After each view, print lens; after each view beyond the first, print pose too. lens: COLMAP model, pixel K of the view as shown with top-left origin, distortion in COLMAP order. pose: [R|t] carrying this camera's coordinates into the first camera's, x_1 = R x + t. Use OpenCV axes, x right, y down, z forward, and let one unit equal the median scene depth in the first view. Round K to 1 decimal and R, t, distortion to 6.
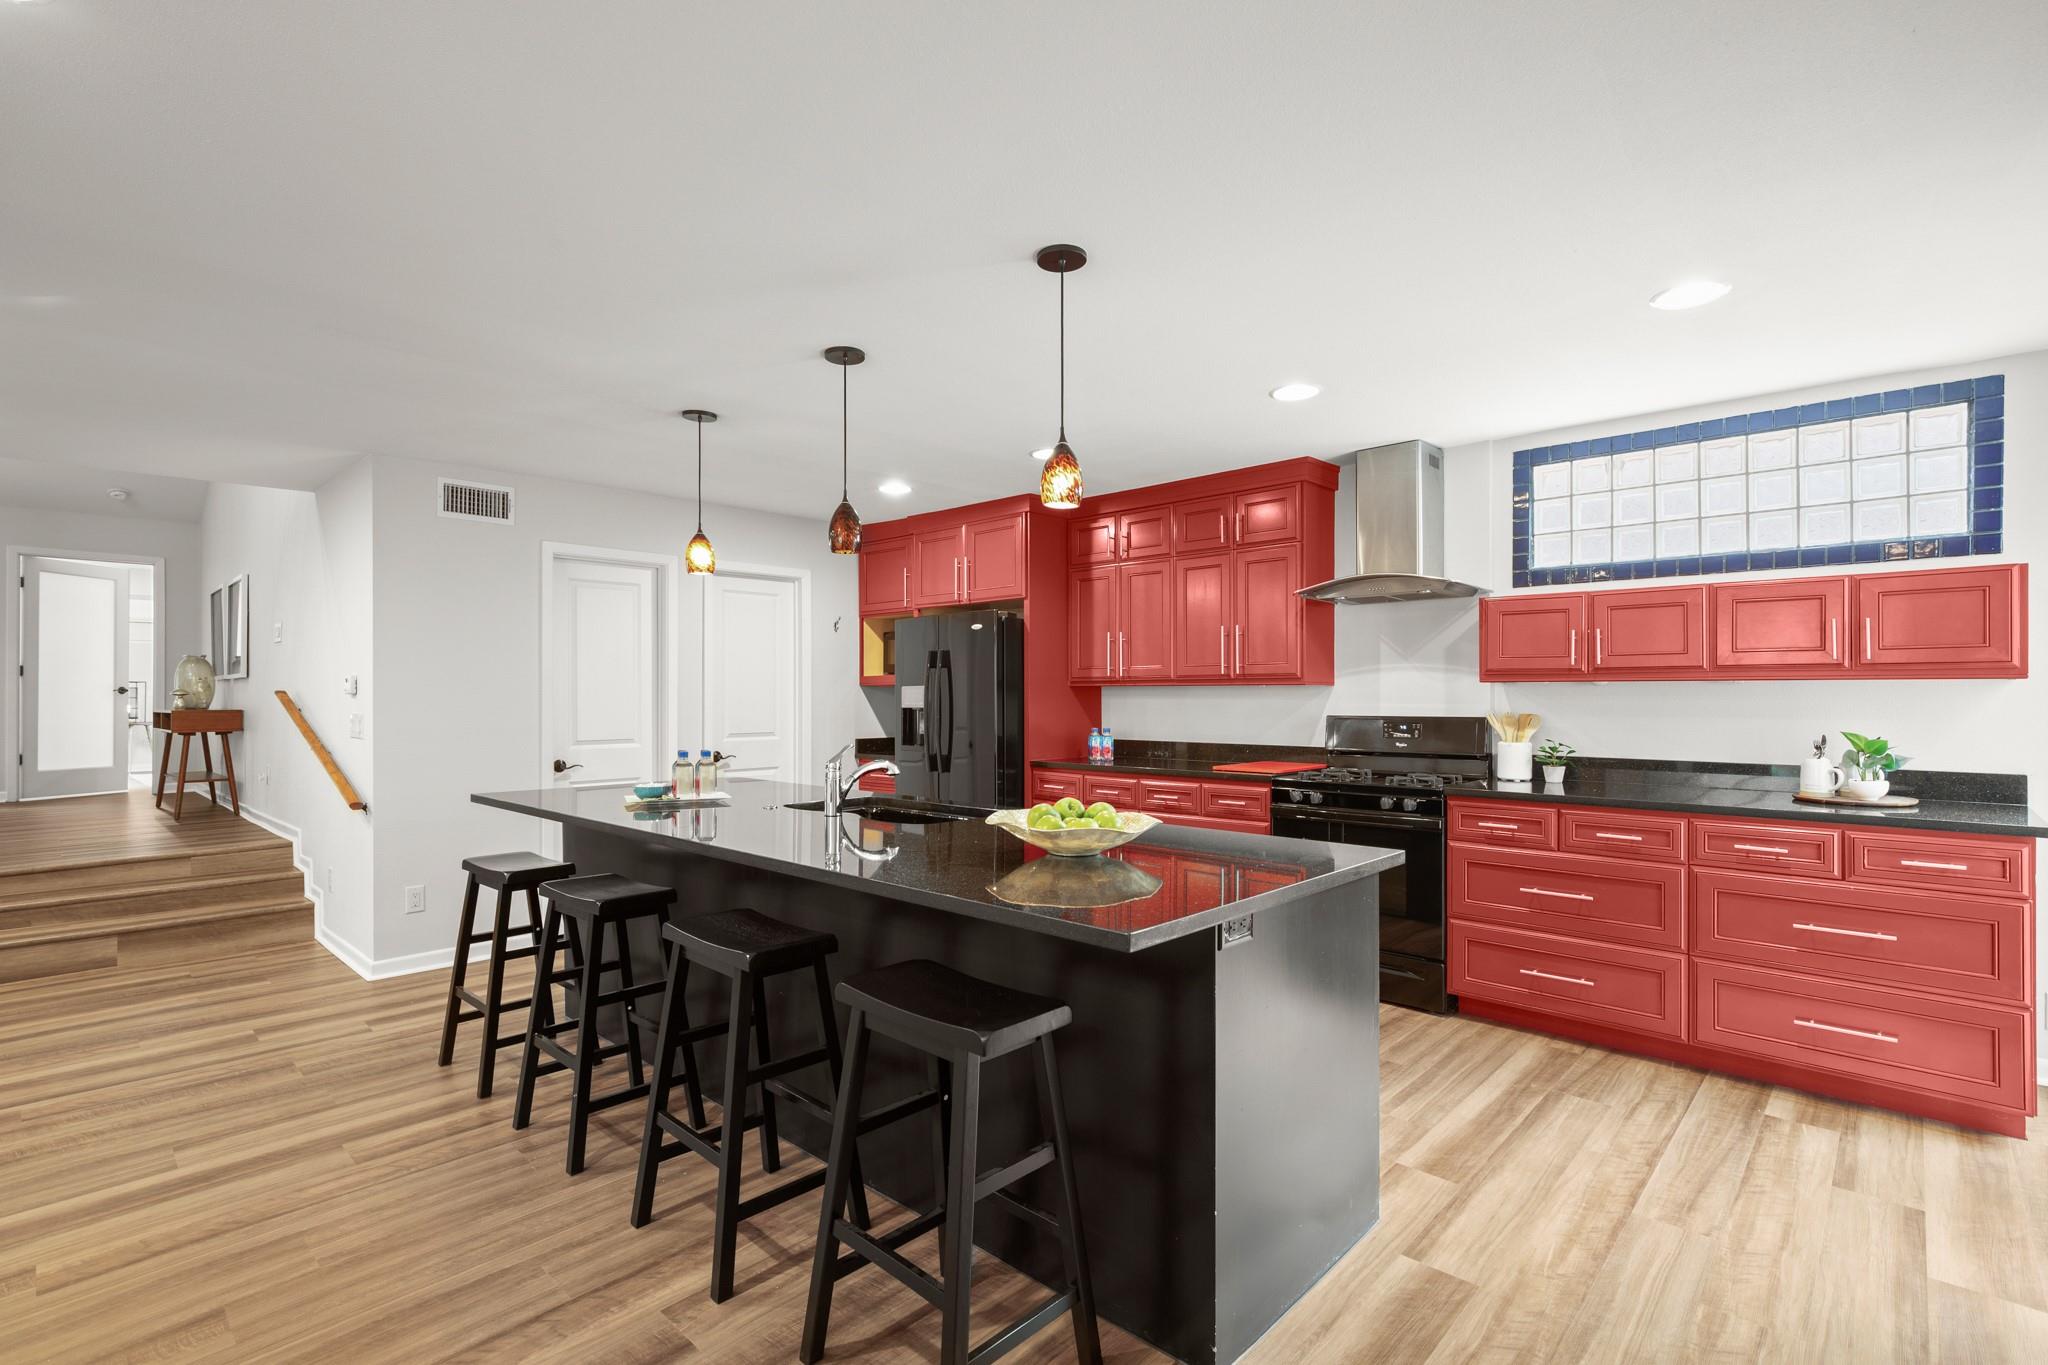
lens RADIAL K [[950.7, 0, 1042.7], [0, 950.7, 697.8], [0, 0, 1]] dist [-0.004668, 0.002217]
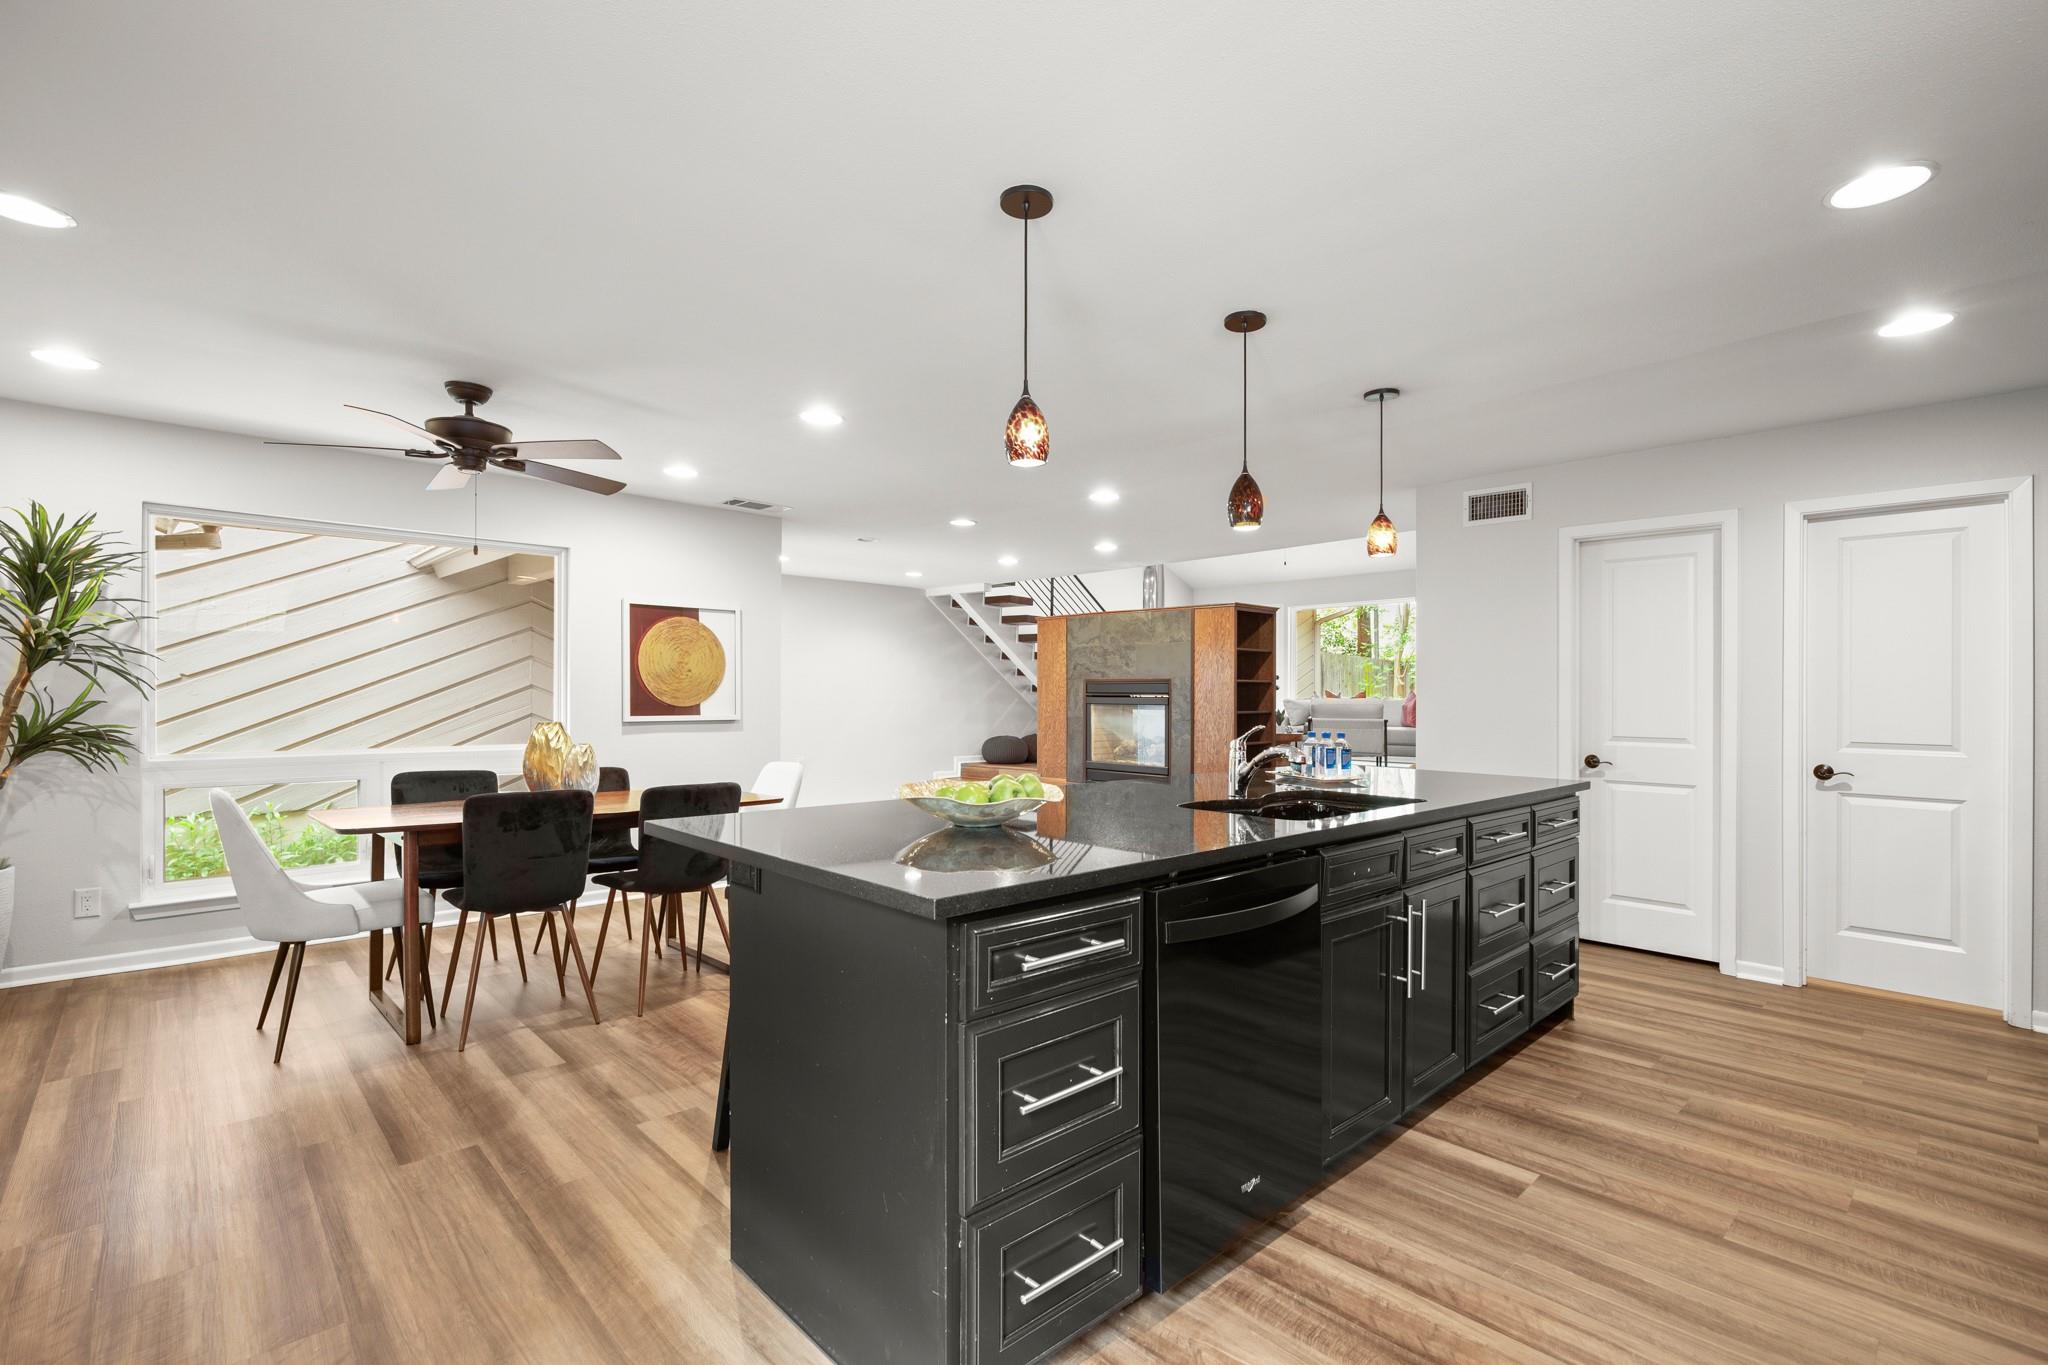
lens RADIAL K [[926.5, 0, 1029.8], [0, 926.5, 685.2], [0, 0, 1]] dist [-0.012616, 0.005202]
pose [[-0.079896, -0.011097, -0.996741, 0.561547], [-0.012029, 0.999876, -0.010168, 0.015926], [0.996731, 0.011177, -0.080019, 0.641228]]
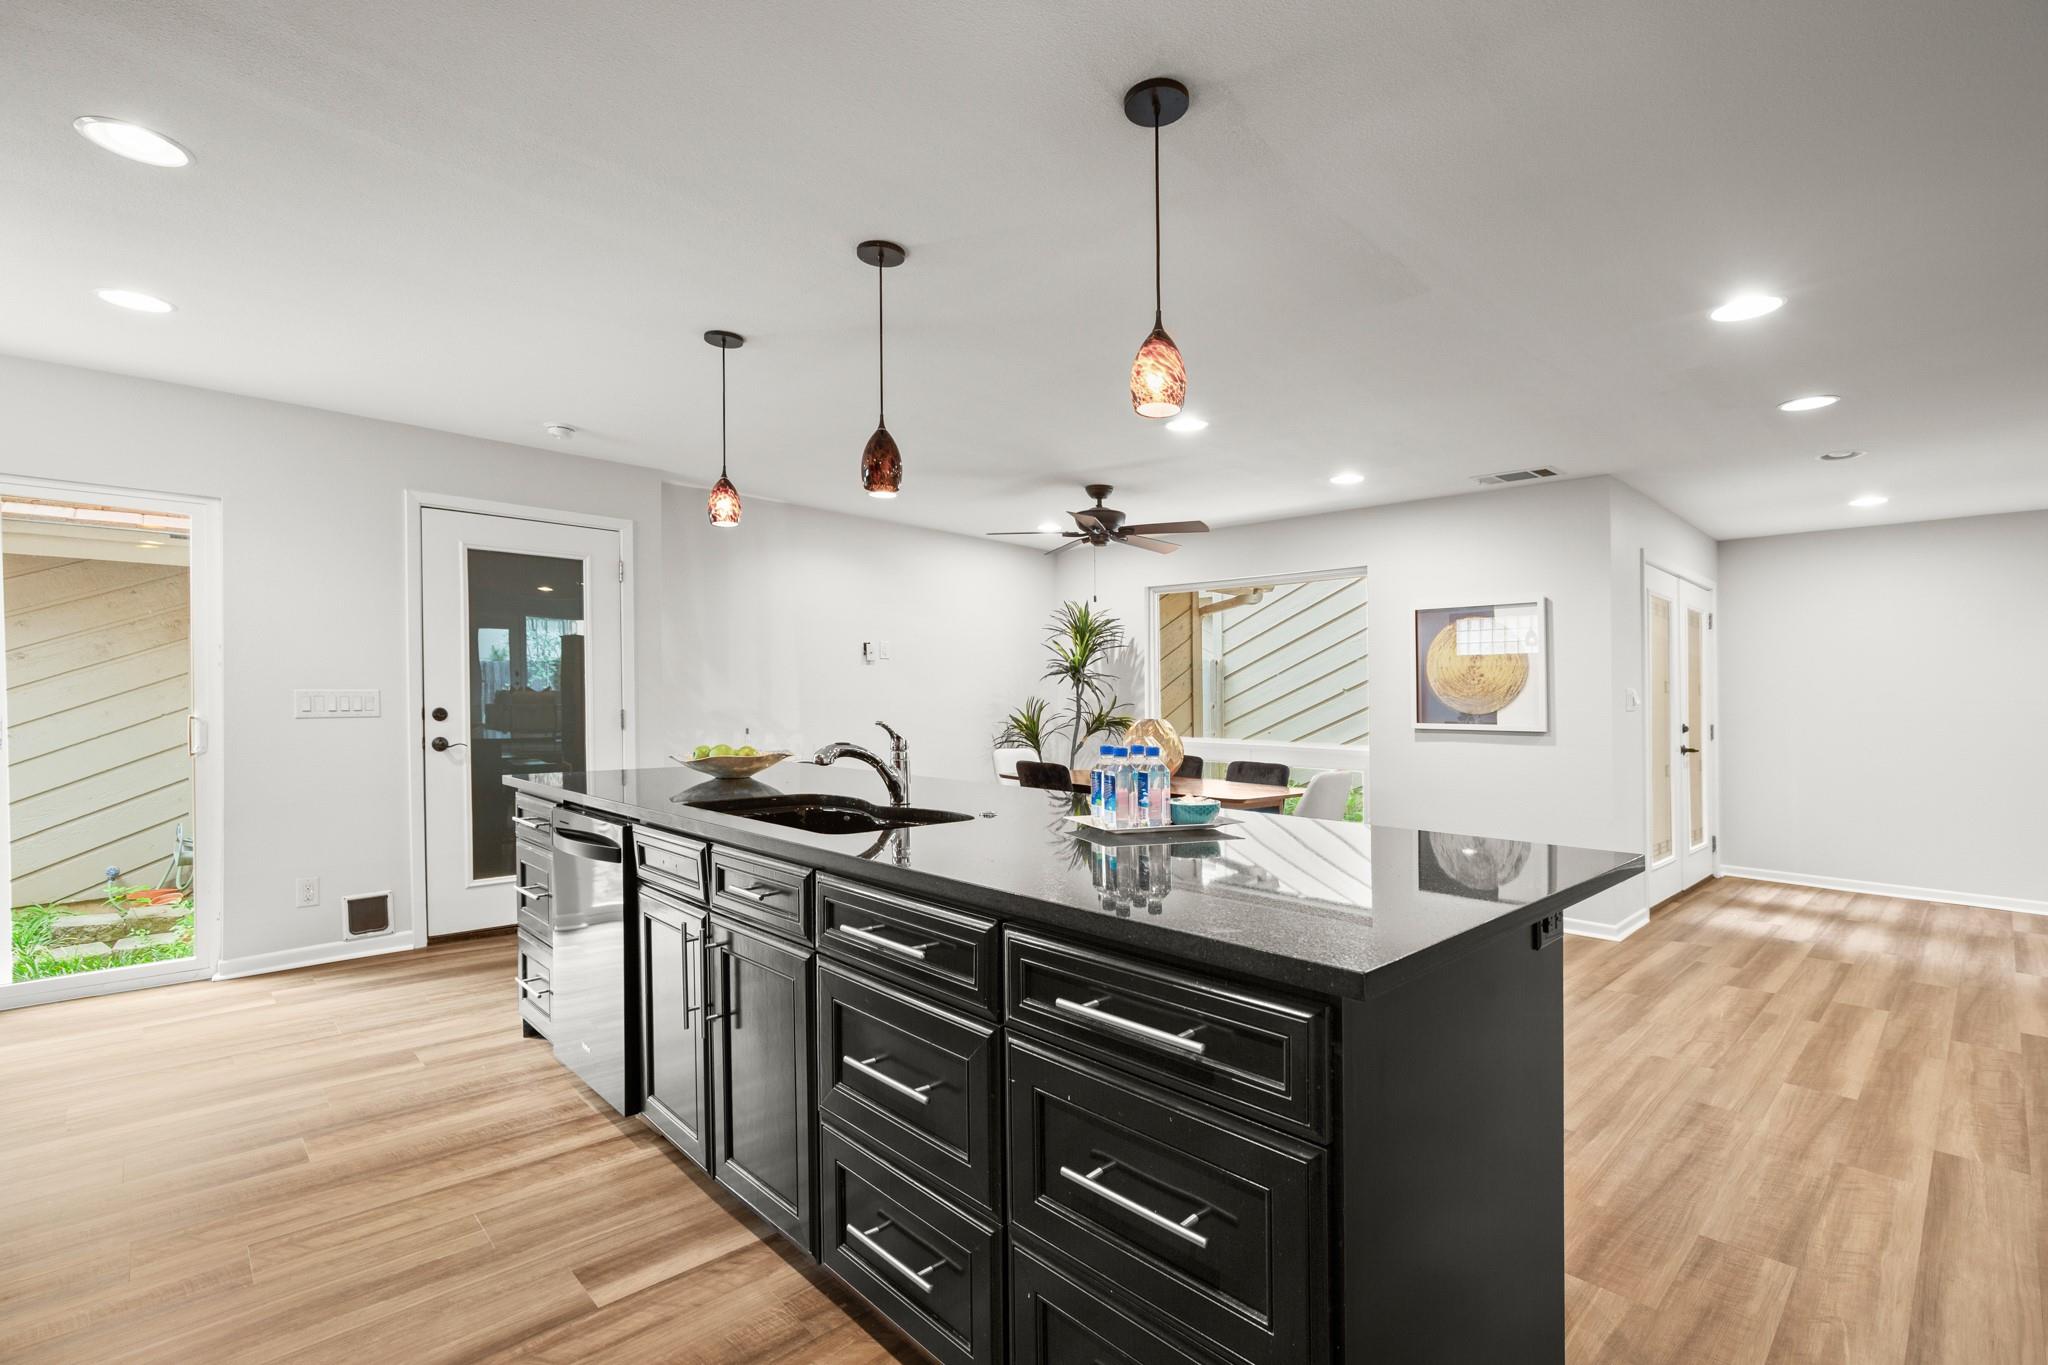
lens RADIAL K [[926.5, 0, 1031.3], [0, 926.5, 698.0], [0, 0, 1]] dist [-0.012616, 0.005202]
pose [[-0.997781, -0.008914, 0.065987, -0.283548], [-0.008740, 0.999958, 0.002919, 0.019534], [-0.066011, 0.002336, -0.997816, 1.347730]]
